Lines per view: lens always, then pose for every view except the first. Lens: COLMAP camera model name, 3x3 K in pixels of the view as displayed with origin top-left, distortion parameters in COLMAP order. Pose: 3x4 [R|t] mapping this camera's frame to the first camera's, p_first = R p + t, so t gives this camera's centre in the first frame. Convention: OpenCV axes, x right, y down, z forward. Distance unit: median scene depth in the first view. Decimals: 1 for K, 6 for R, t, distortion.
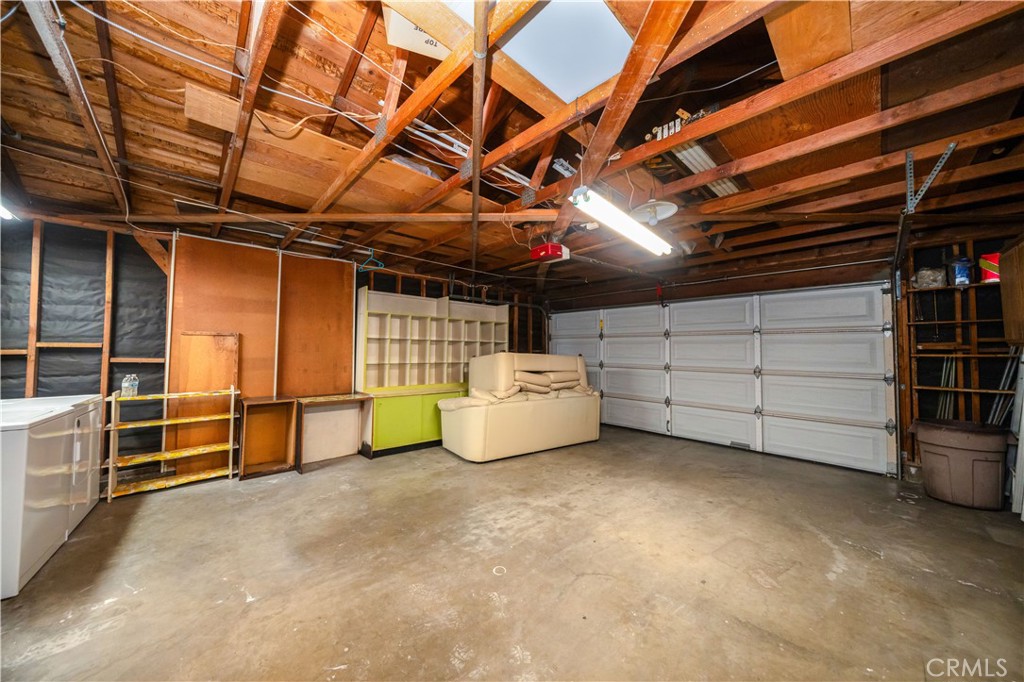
lens RADIAL K [[352.7, 0, 509.3], [0, 352.7, 336.7], [0, 0, 1]] dist [0.002507, -0.000091]
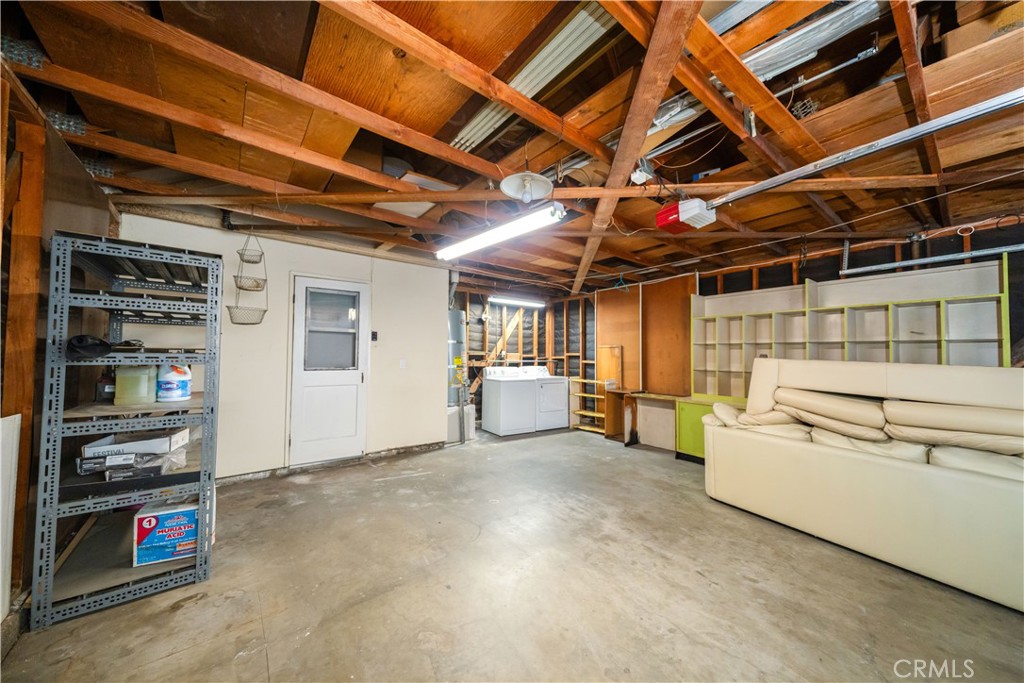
lens RADIAL K [[352.7, 0, 508.0], [0, 352.7, 347.1], [0, 0, 1]] dist [0.002507, -0.000091]
pose [[-0.101039, -0.035172, -0.994261, 0.886806], [0.025475, 0.998956, -0.037927, 0.047422], [0.994556, -0.029161, -0.100037, 0.748492]]
